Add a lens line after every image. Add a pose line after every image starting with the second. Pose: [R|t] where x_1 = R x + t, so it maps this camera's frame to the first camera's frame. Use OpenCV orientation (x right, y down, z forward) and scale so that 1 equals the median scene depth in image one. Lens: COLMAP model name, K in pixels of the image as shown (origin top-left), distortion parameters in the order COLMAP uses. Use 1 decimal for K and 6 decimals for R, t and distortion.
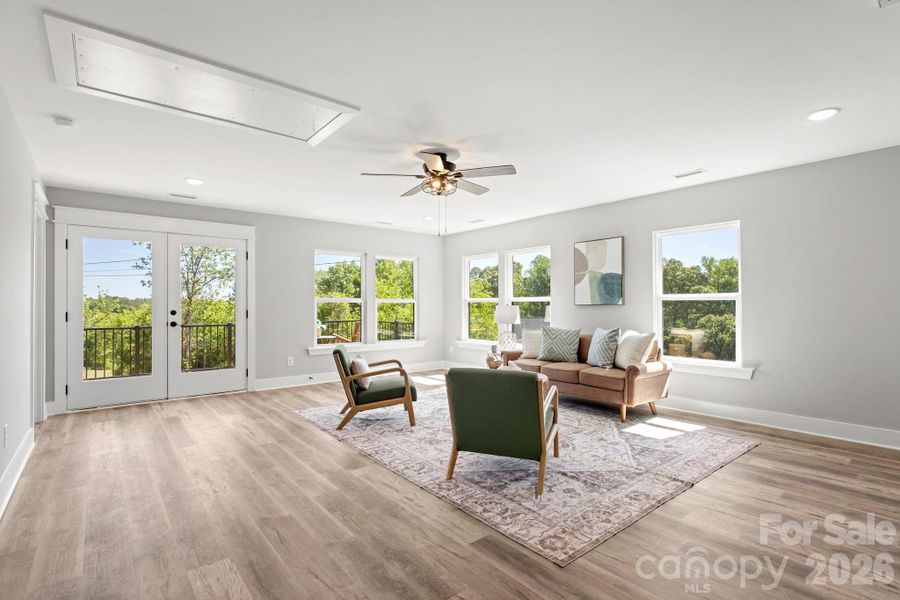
lens RADIAL K [[427.4, 0, 449.3], [0, 427.4, 312.1], [0, 0, 1]] dist [0.002564, 0.000160]
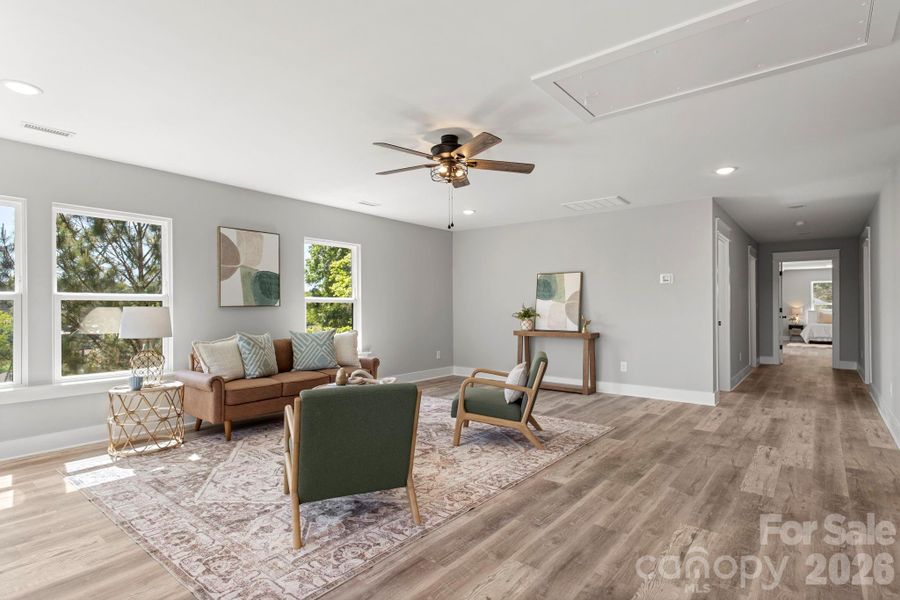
lens RADIAL K [[460.0, 0, 449.6], [0, 460.0, 311.0], [0, 0, 1]] dist [0.037519, -0.000481]
pose [[-0.209986, -0.005006, 0.977691, -0.846277], [0.011332, 0.999907, 0.007553, -0.012674], [-0.977639, 0.012665, -0.209910, 1.049818]]
